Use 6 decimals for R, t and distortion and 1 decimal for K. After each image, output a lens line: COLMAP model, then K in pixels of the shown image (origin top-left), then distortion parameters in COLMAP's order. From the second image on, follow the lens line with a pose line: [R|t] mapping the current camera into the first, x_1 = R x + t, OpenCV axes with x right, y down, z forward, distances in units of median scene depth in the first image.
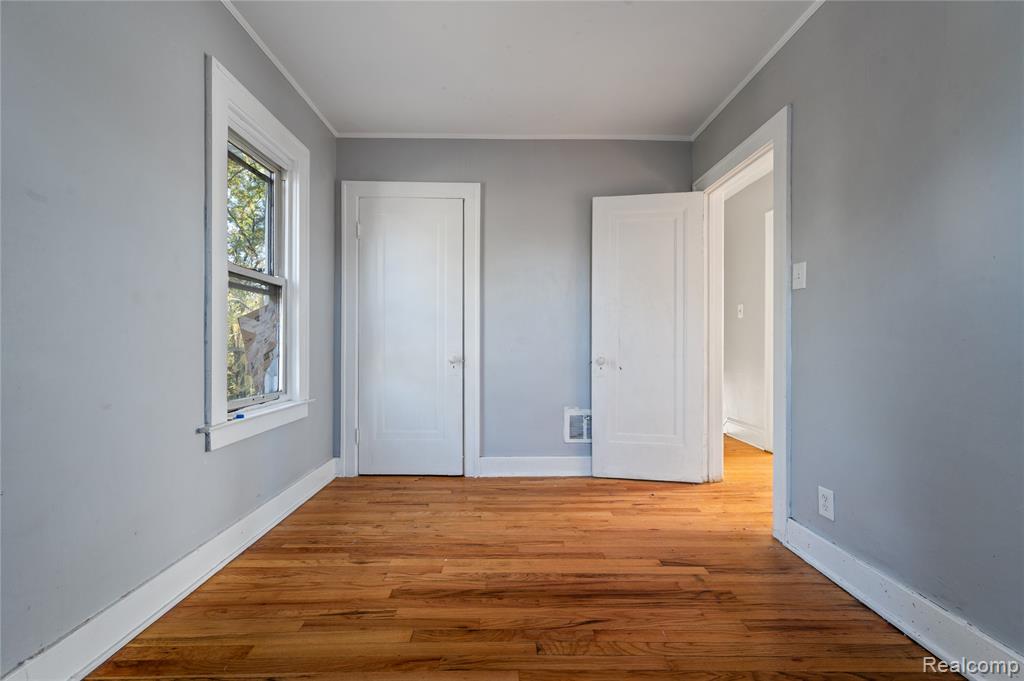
lens RADIAL K [[408.3, 0, 512.6], [0, 408.3, 341.7], [0, 0, 1]] dist [0.000903, 0.000181]
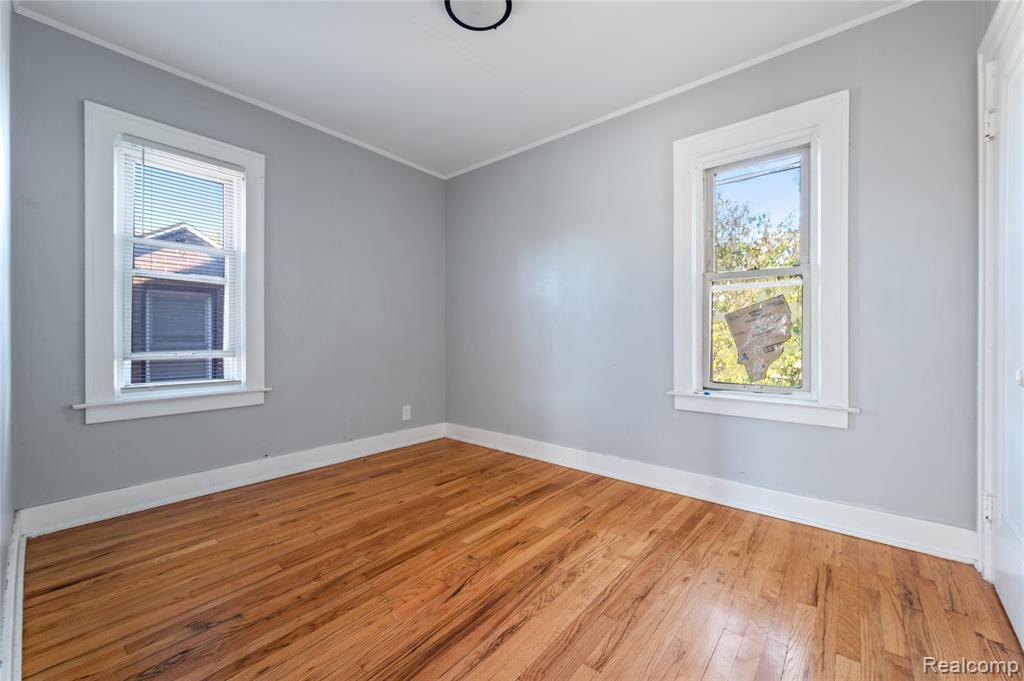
lens RADIAL K [[408.3, 0, 513.5], [0, 408.3, 337.5], [0, 0, 1]] dist [0.000903, 0.000181]
pose [[-0.656248, 0.000193, -0.754545, 0.785365], [0.002353, 0.999996, -0.001790, 0.009580], [0.754541, -0.002950, -0.656246, 1.569818]]
